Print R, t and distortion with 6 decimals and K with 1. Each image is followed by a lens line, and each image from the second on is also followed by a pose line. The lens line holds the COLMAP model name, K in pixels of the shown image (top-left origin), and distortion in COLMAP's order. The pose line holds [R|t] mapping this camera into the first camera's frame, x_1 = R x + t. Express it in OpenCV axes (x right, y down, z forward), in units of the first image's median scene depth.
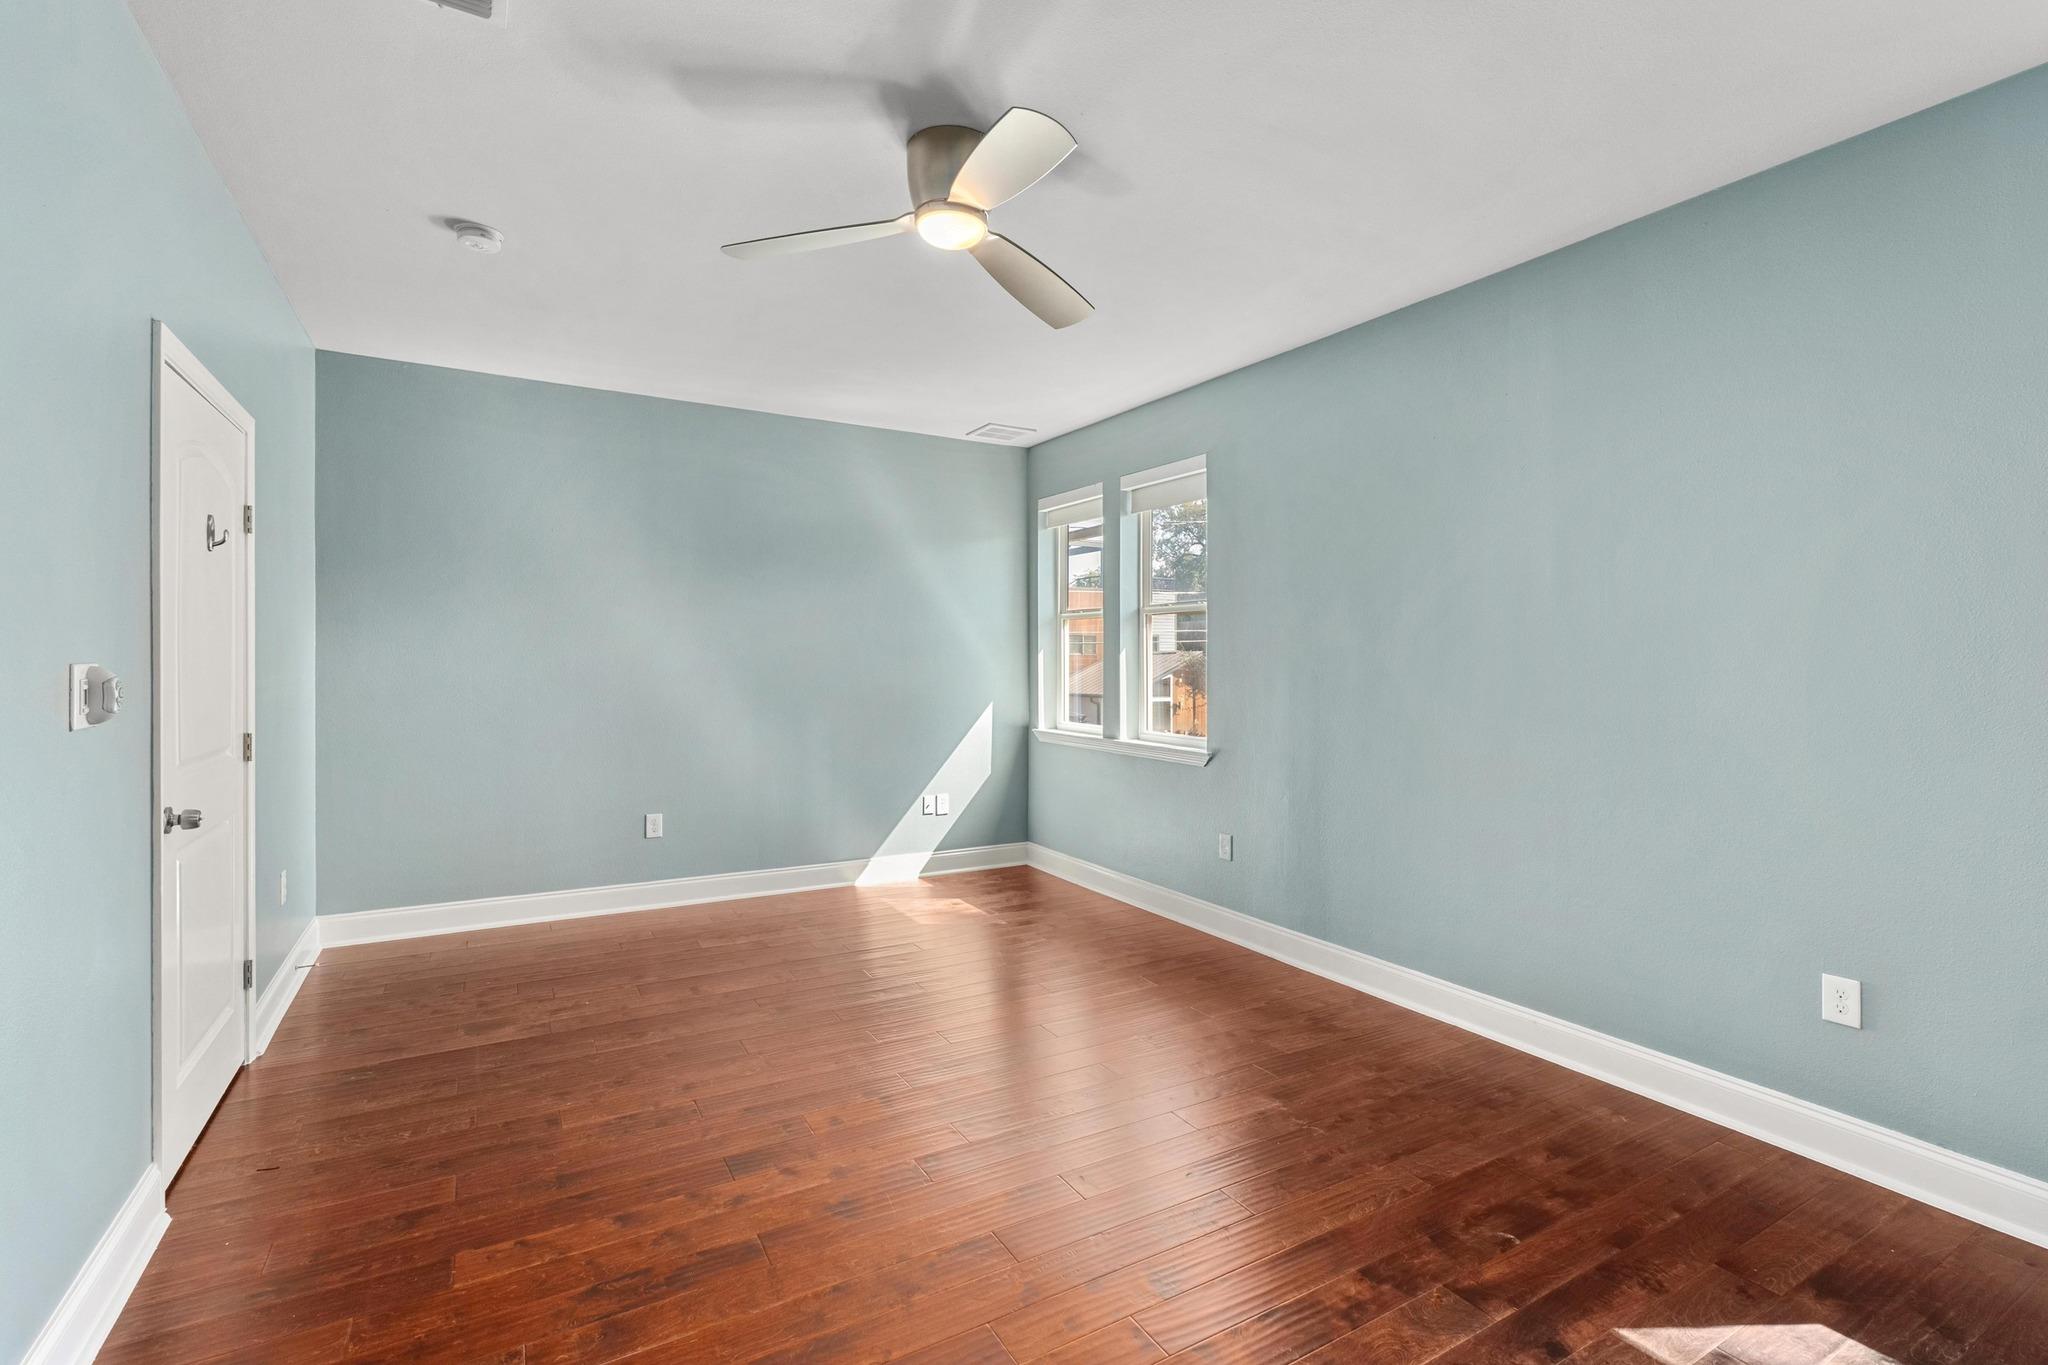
lens RADIAL K [[931.7, 0, 1032.4], [0, 931.7, 662.1], [0, 0, 1]] dist [-0.000099, 0.000147]
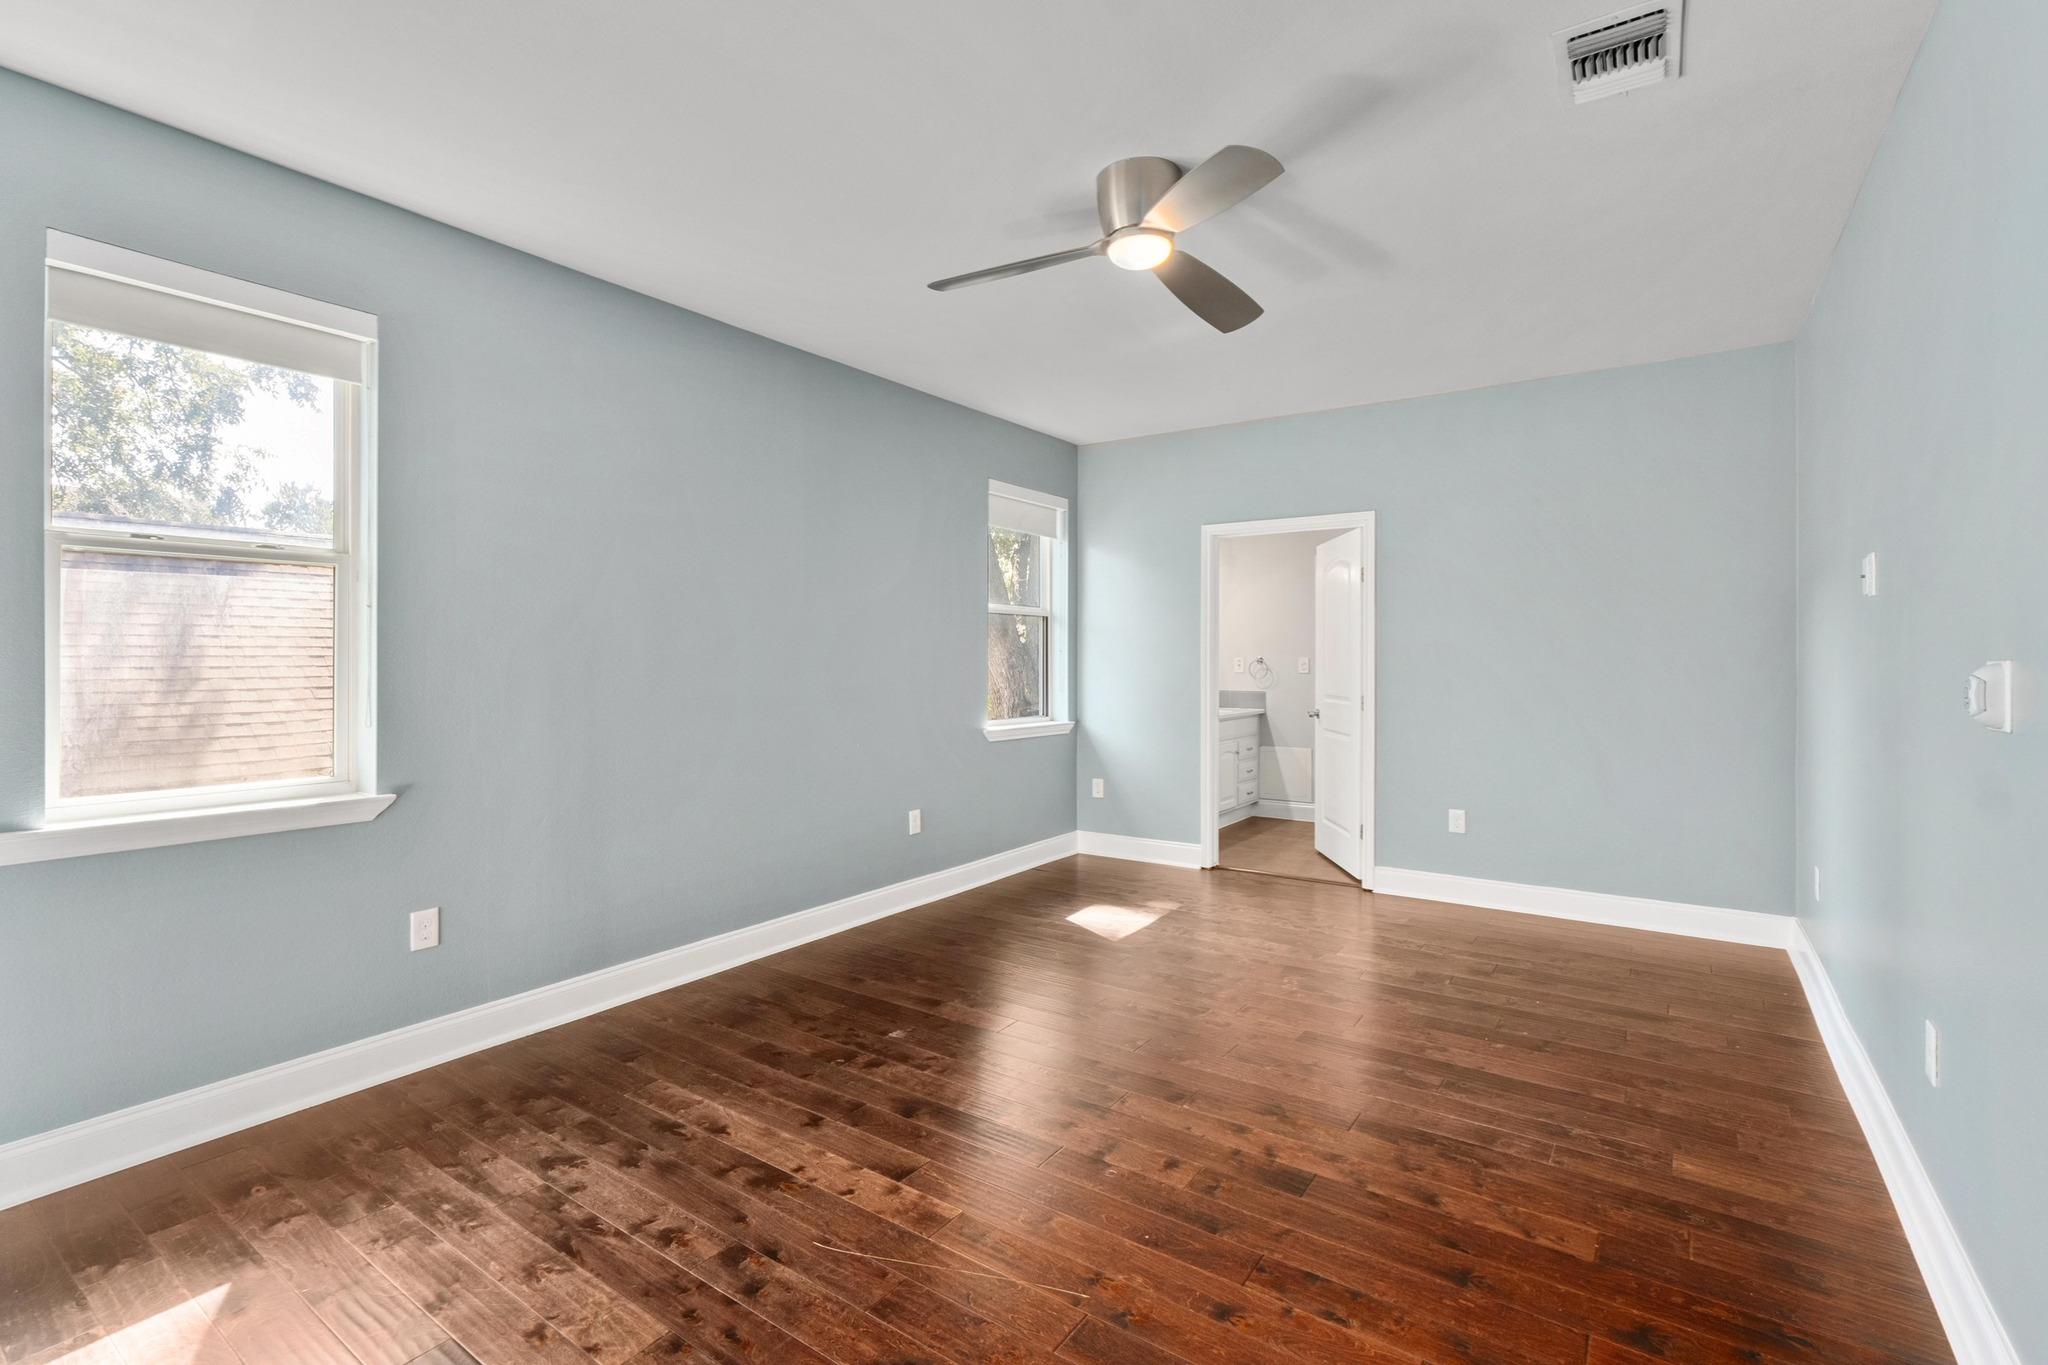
lens RADIAL K [[931.7, 0, 1032.4], [0, 931.7, 662.1], [0, 0, 1]] dist [-0.000099, 0.000147]
pose [[-0.425062, -0.012549, 0.905077, -1.134960], [-0.006543, 0.999920, 0.010791, -0.000034], [-0.905140, -0.001335, -0.425111, 1.775932]]
